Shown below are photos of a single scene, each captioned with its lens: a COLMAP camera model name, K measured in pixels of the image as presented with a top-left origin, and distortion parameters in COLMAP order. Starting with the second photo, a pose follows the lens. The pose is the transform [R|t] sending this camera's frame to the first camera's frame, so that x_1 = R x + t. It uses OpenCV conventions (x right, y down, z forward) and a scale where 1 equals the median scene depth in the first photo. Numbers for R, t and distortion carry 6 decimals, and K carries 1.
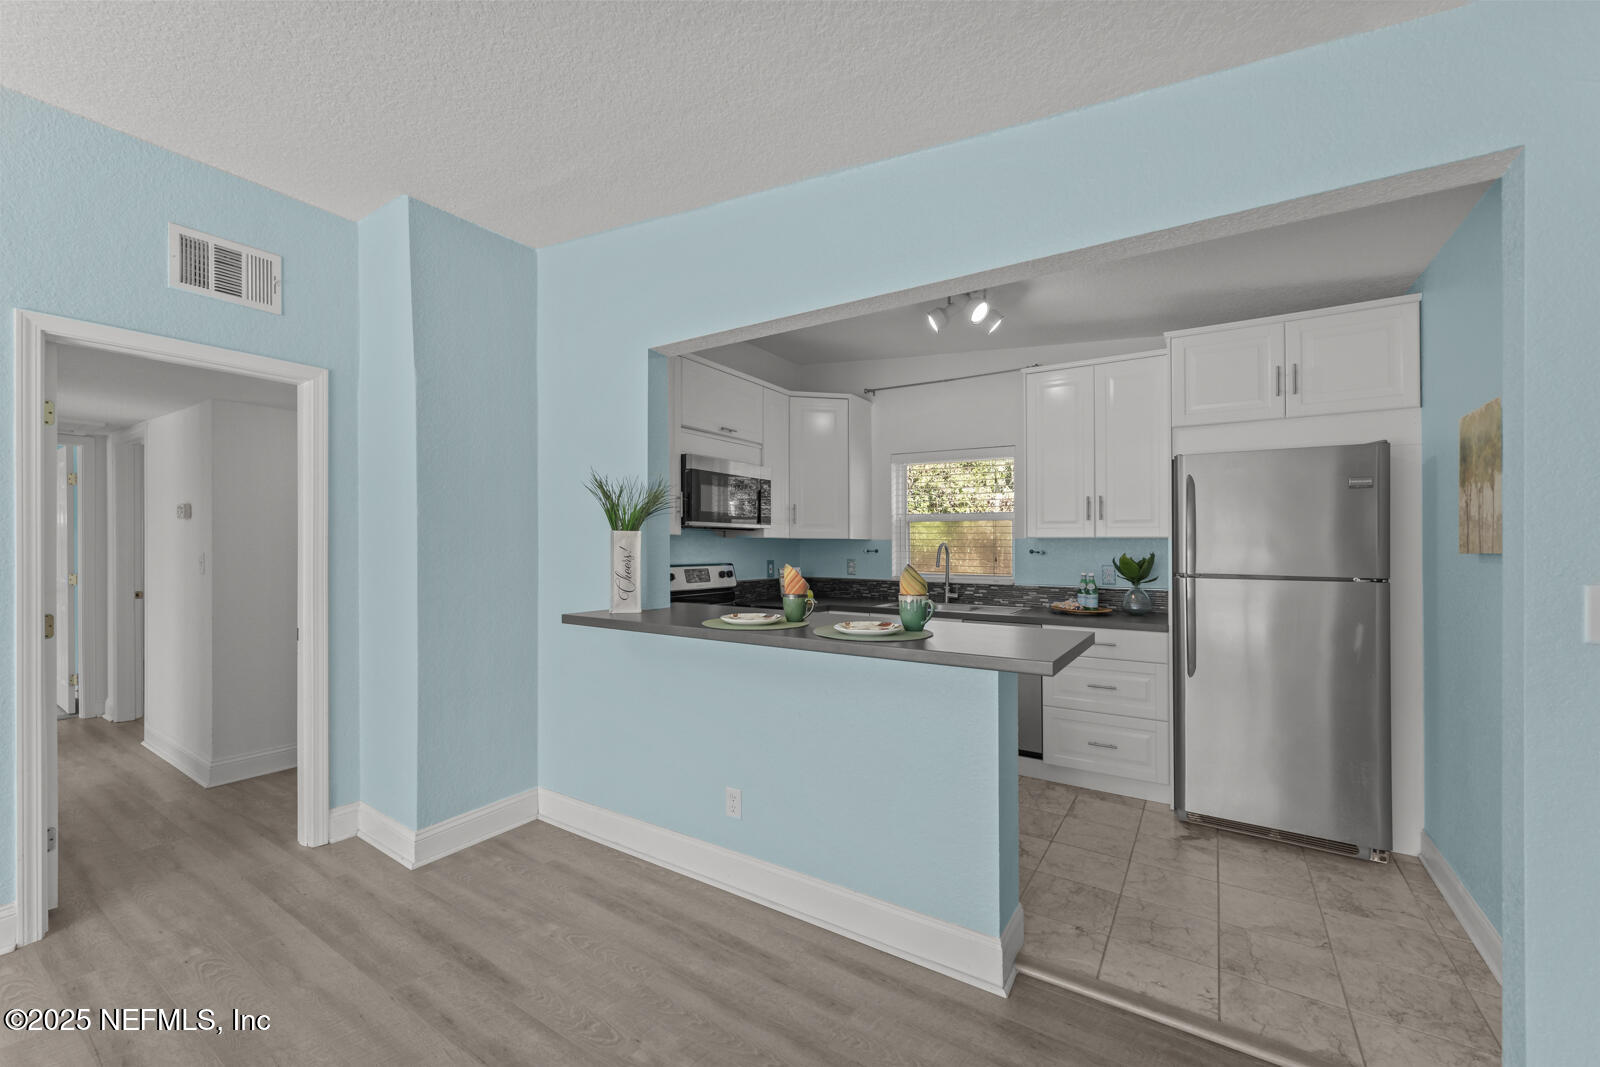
lens RADIAL K [[636.1, 0, 805.3], [0, 636.1, 533.0], [0, 0, 1]] dist [-0.000293, -0.000013]
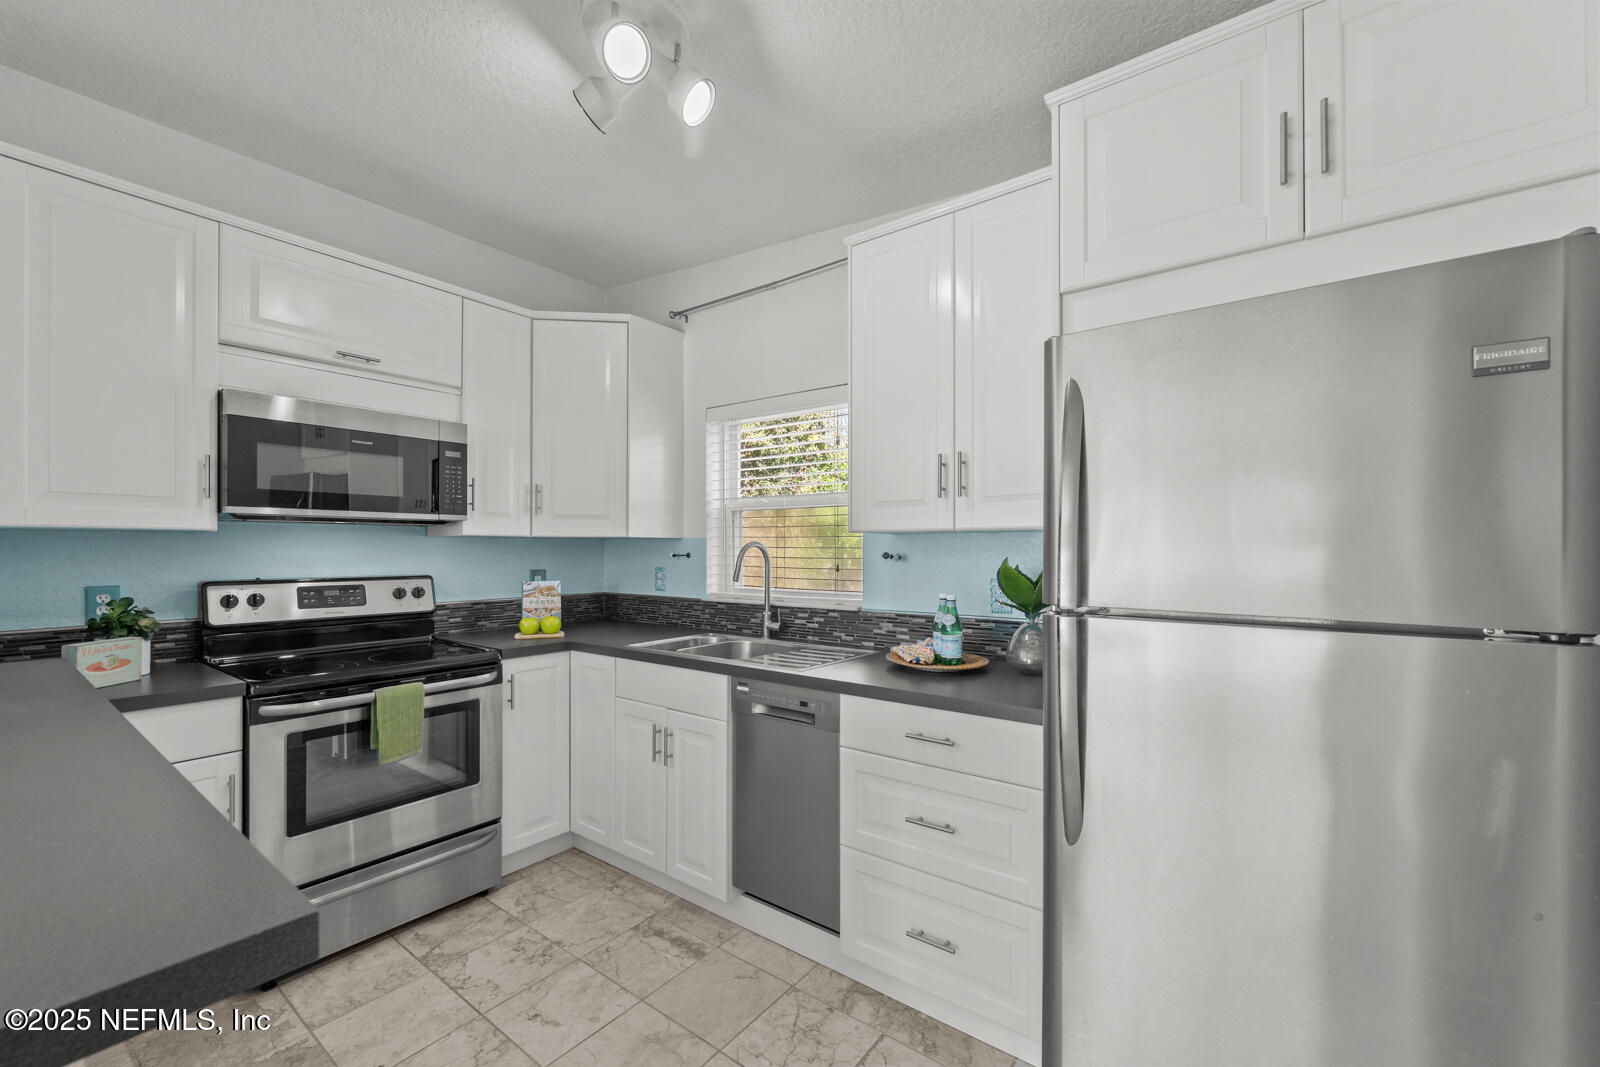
lens RADIAL K [[641.2, 0, 804.1], [0, 641.2, 544.0], [0, 0, 1]] dist [-0.002097, -0.000152]
pose [[0.997213, -0.005785, -0.074379, 0.392702], [0.006746, 0.999897, 0.012668, 0.012244], [0.074298, -0.013134, 0.997150, 0.474558]]
